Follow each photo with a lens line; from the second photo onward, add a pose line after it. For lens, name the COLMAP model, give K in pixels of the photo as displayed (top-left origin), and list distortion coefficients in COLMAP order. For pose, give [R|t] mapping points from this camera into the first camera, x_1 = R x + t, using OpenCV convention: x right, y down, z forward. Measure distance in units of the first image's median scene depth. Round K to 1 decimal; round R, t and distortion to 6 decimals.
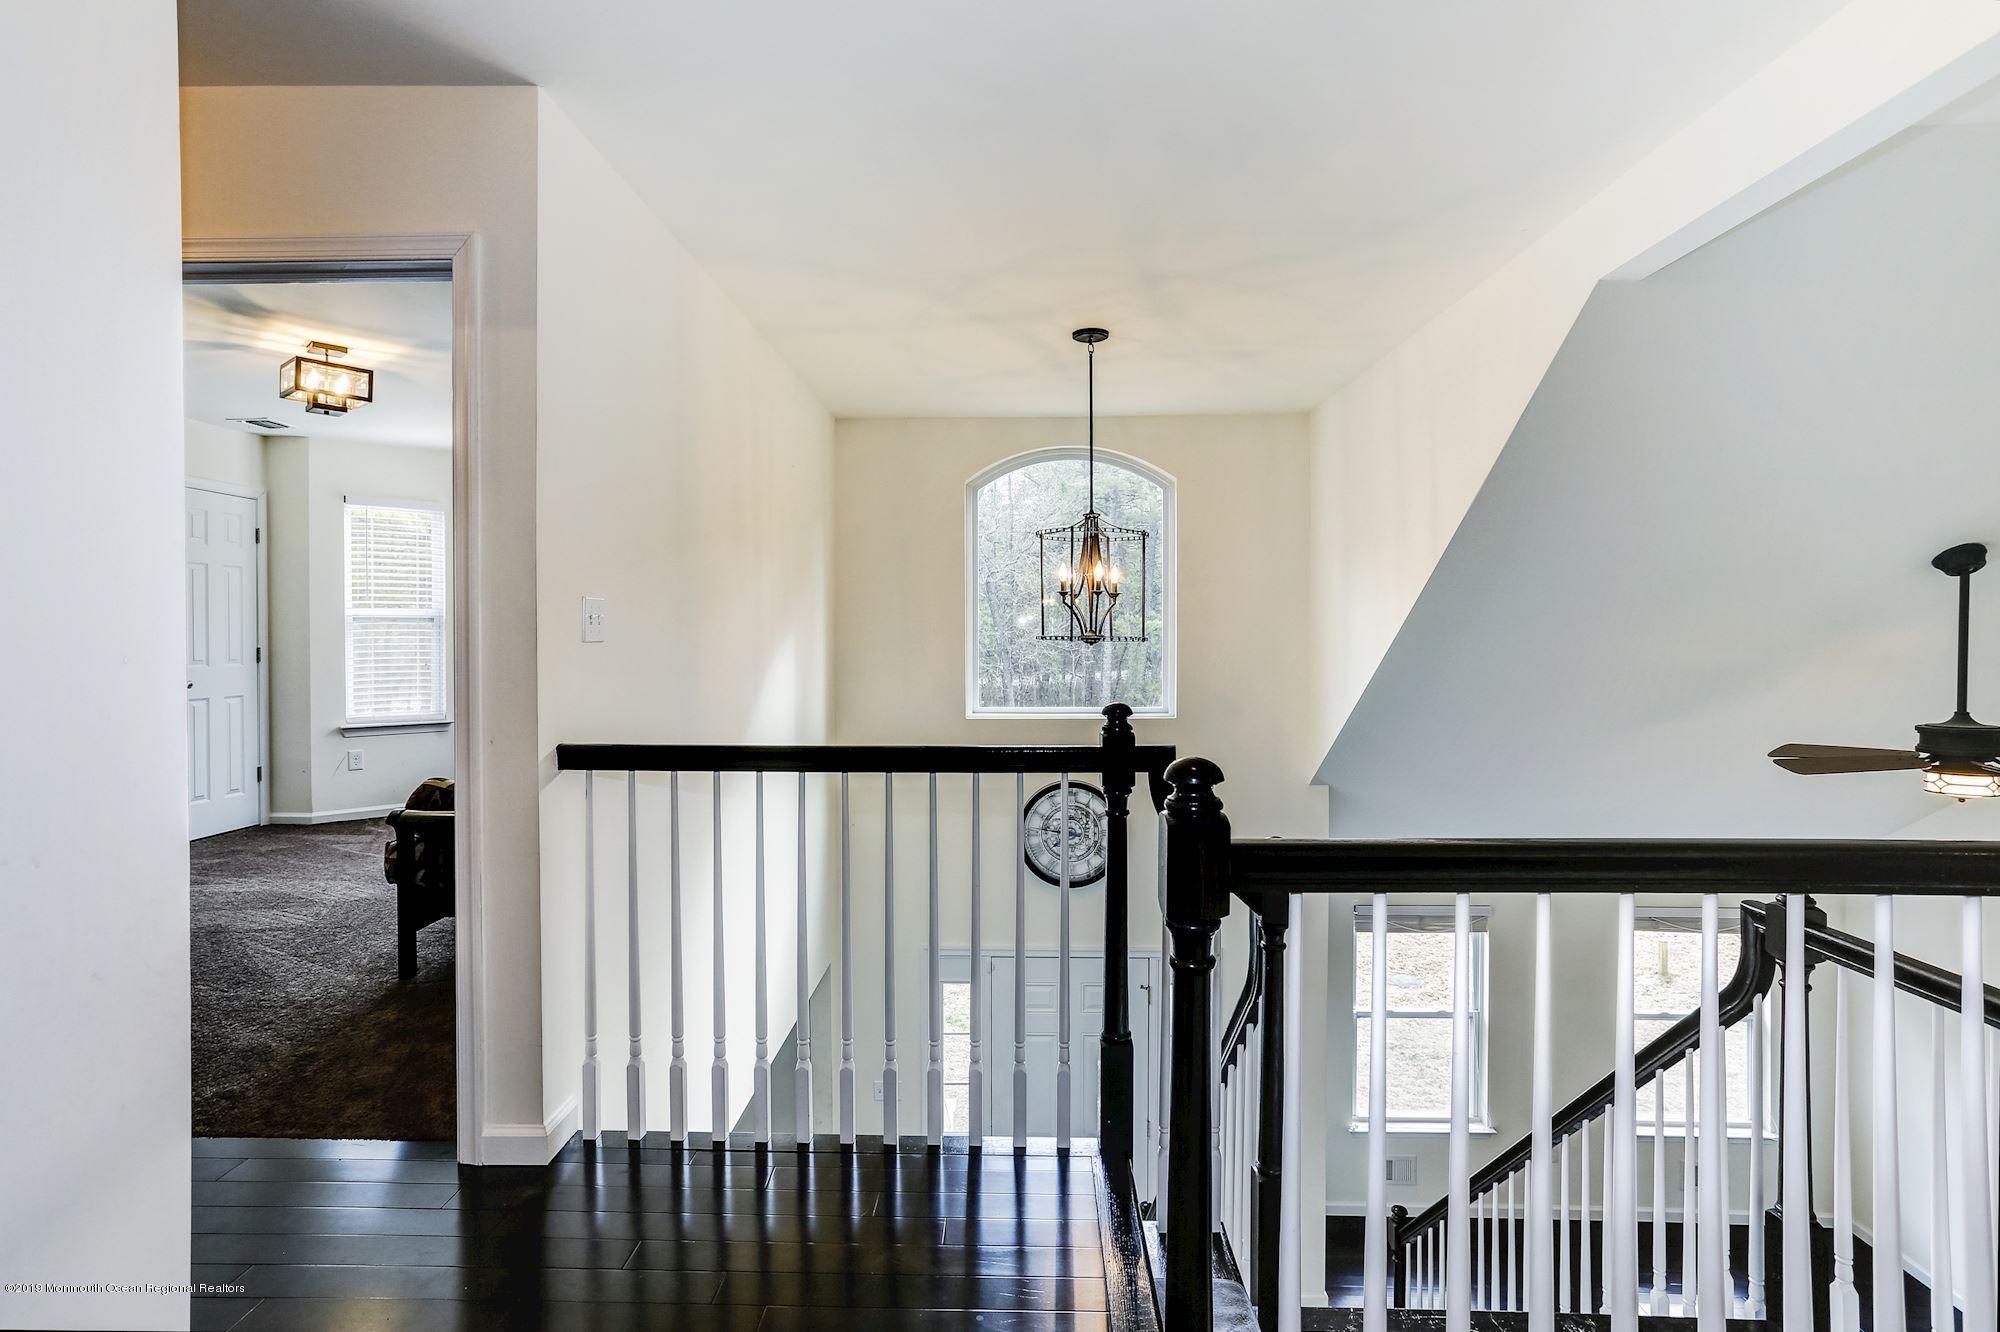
lens RADIAL K [[945.4, 0, 986.9], [0, 945.4, 646.9], [0, 0, 1]] dist [-0.039674, 0.030912]
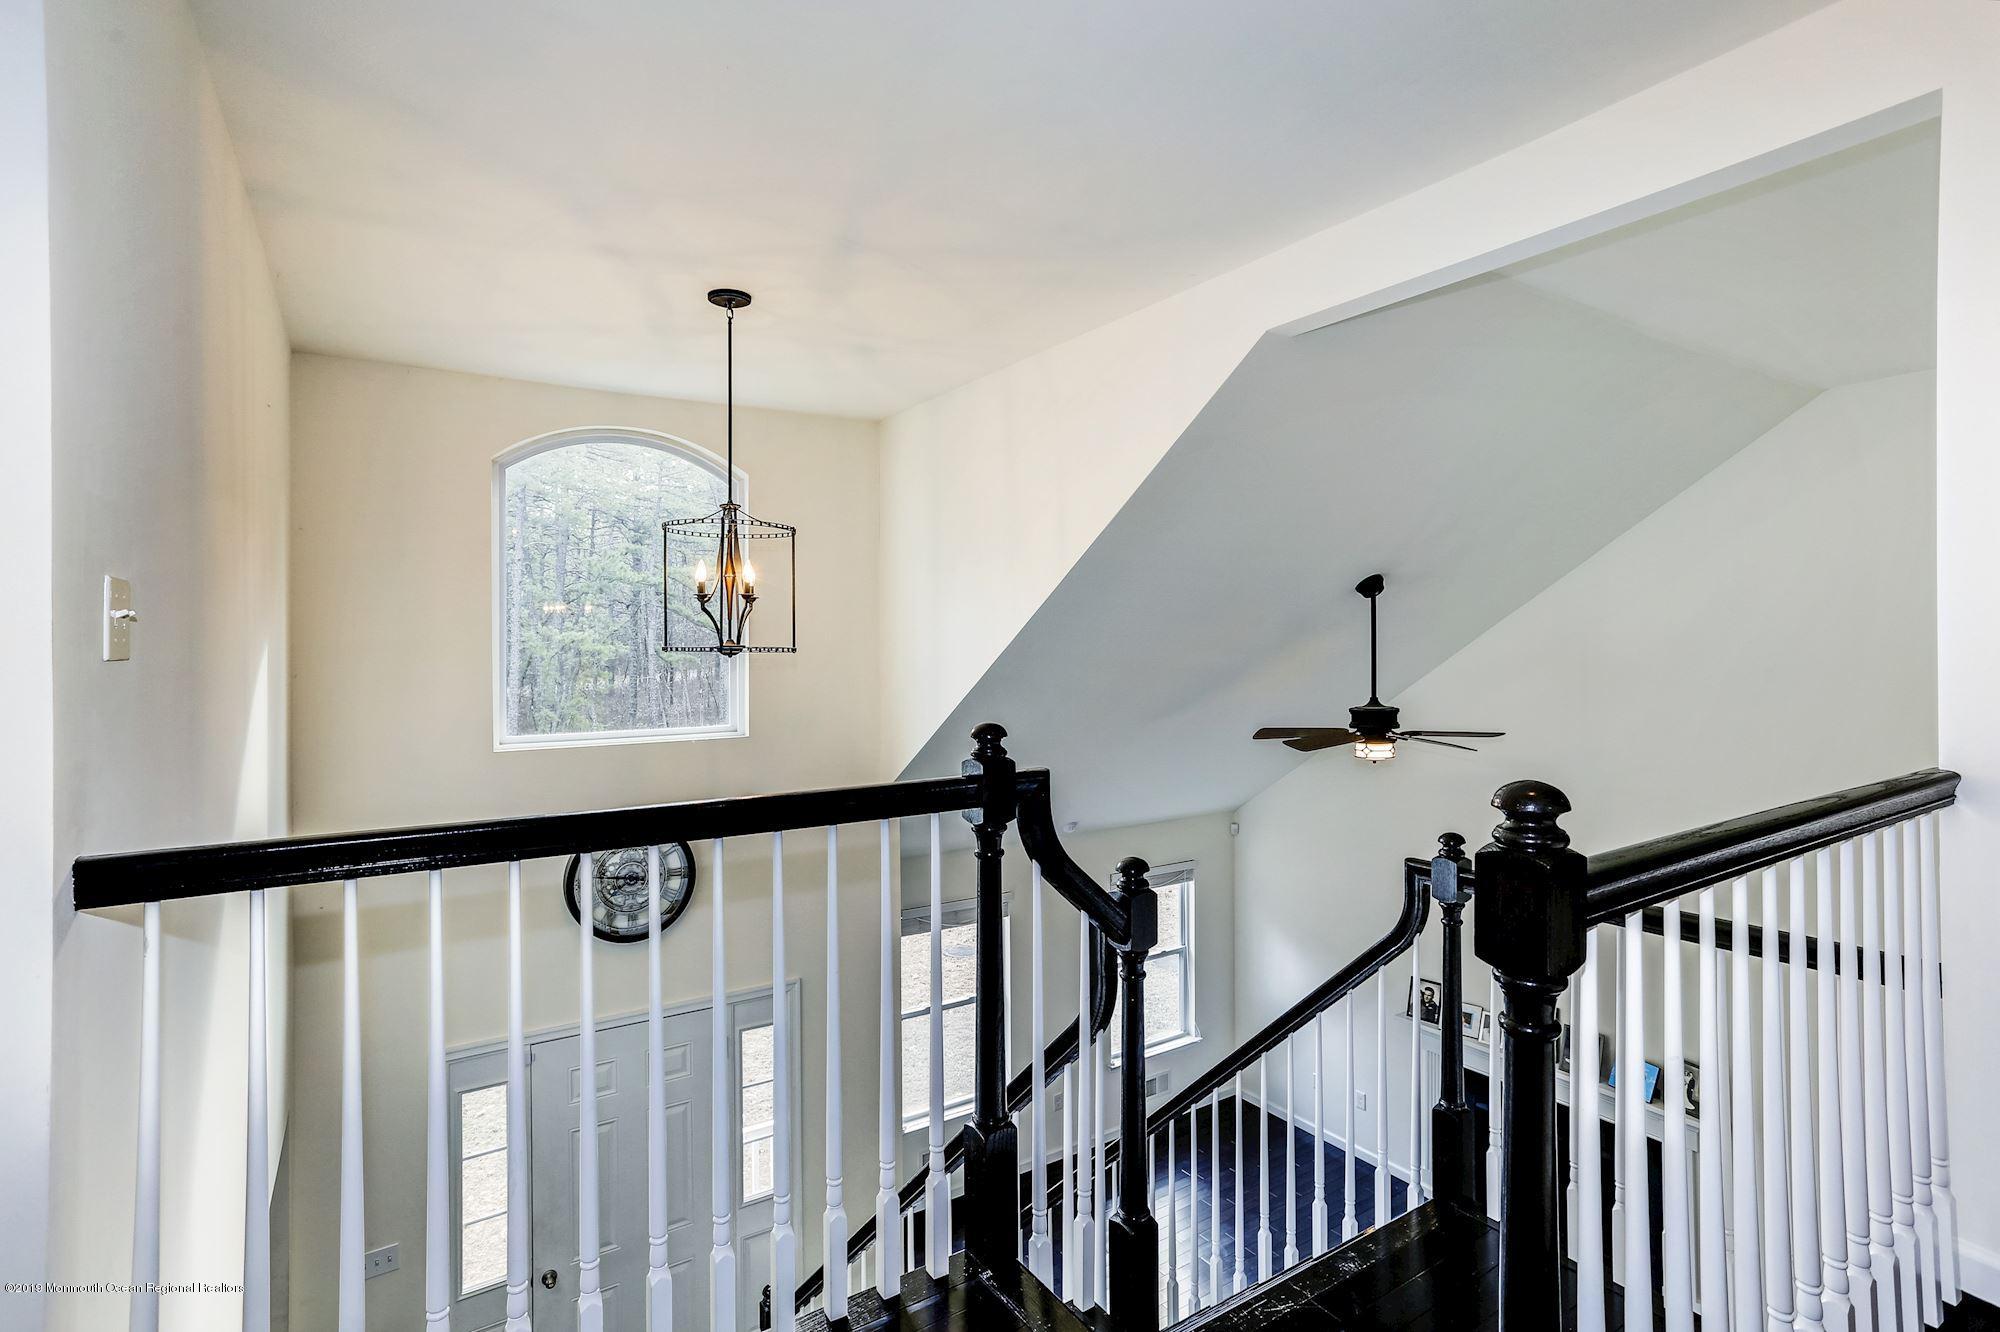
lens RADIAL K [[945.4, 0, 986.9], [0, 945.4, 646.9], [0, 0, 1]] dist [-0.039674, 0.030912]
pose [[0.830637, -0.006925, 0.556772, -0.192430], [0.013122, 0.999888, -0.007139, -0.001985], [-0.556660, 0.013236, 0.830635, 0.171639]]
